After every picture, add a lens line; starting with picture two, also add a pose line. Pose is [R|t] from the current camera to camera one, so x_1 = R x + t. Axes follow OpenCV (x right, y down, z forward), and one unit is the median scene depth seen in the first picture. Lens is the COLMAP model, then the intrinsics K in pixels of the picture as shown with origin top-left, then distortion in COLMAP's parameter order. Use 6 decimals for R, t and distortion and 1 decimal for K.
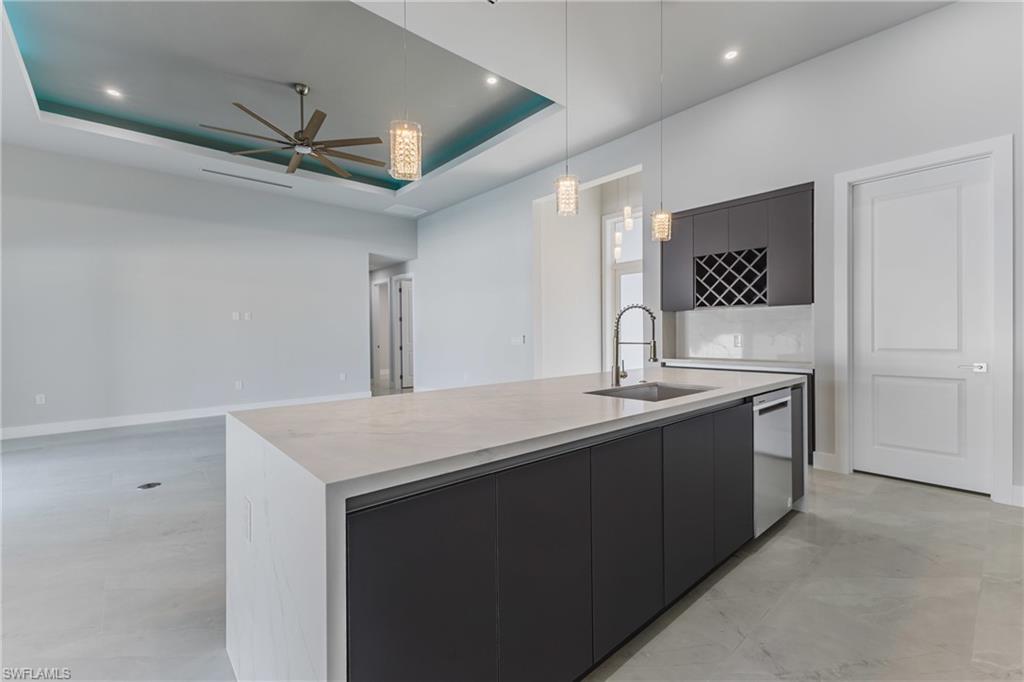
lens RADIAL K [[438.2, 0, 507.1], [0, 438.2, 337.0], [0, 0, 1]] dist [0.006519, 0.000166]
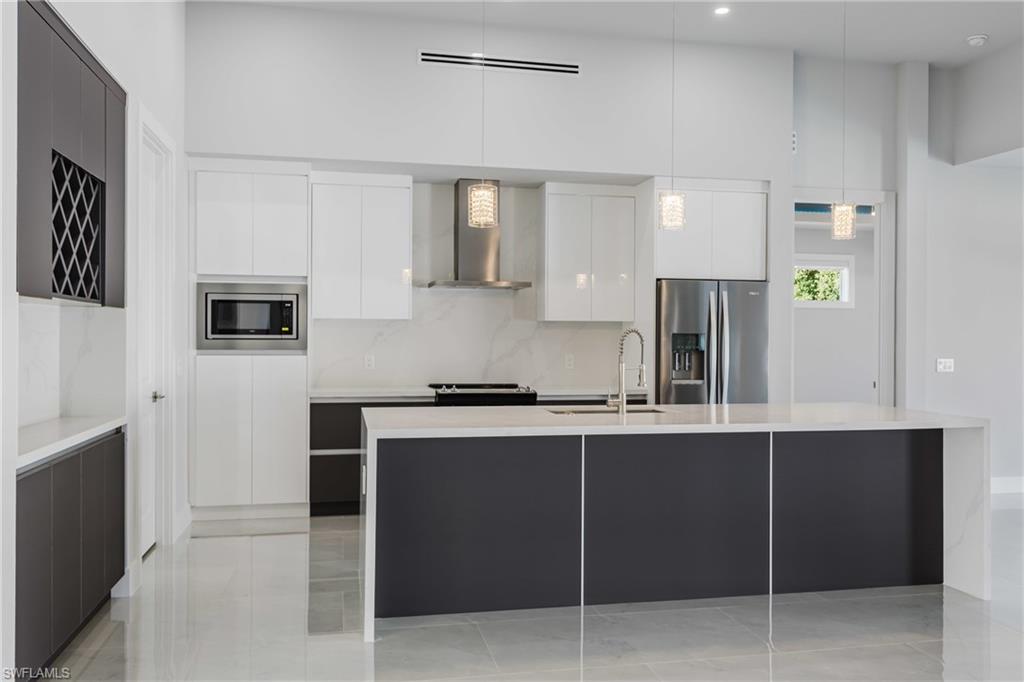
lens RADIAL K [[831.7, 0, 515.2], [0, 831.7, 337.6], [0, 0, 1]] dist [0.002140, -0.004382]
pose [[-0.869329, 0.003453, 0.494222, -0.254635], [0.007538, 0.999952, 0.006274, -0.037143], [-0.494177, 0.009180, -0.869313, 1.550869]]
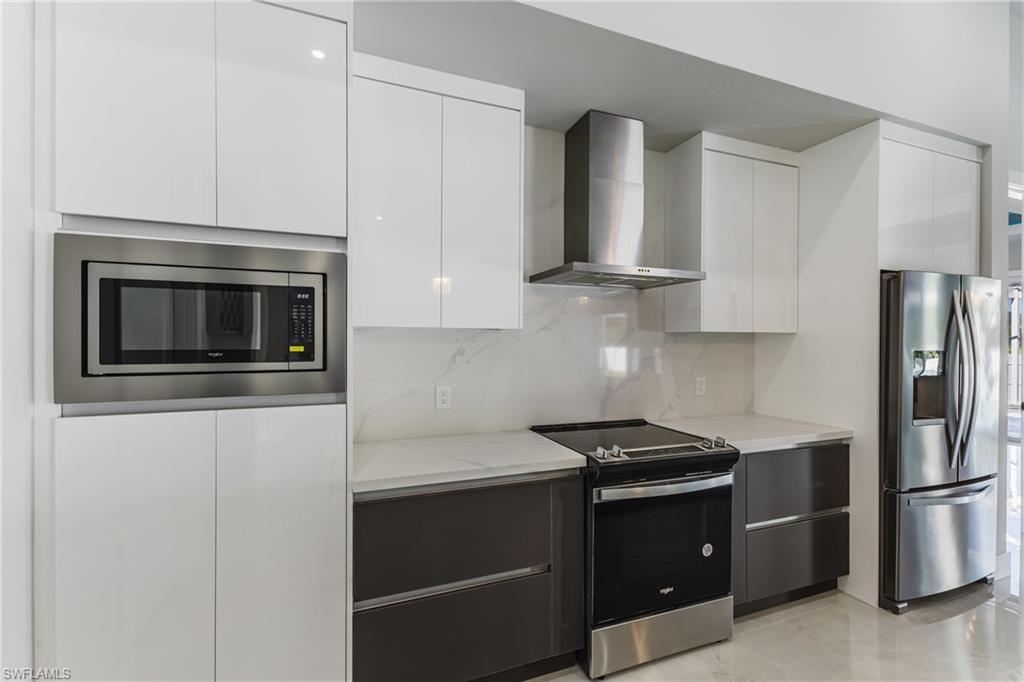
lens RADIAL K [[444.8, 0, 516.1], [0, 444.8, 342.6], [0, 0, 1]] dist [0.012288, 0.000189]
pose [[-0.938910, 0.003952, 0.344140, 0.500792], [0.008387, 0.999900, 0.011399, -0.053126], [-0.344060, 0.013589, -0.938849, 0.785379]]
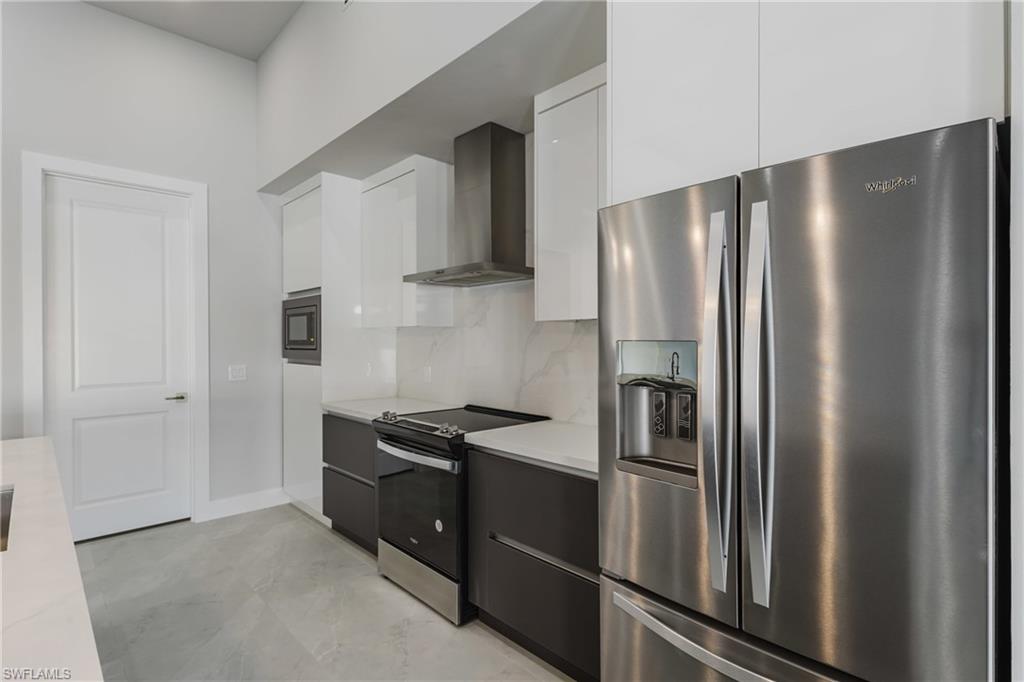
lens RADIAL K [[513.1, 0, 508.4], [0, 513.1, 341.6], [0, 0, 1]] dist [0.038552, 0.000254]
pose [[-0.026172, 0.004509, 0.999647, -0.127134], [0.015911, 0.999865, -0.004093, -0.033238], [-0.999531, 0.015798, -0.026241, 0.200724]]
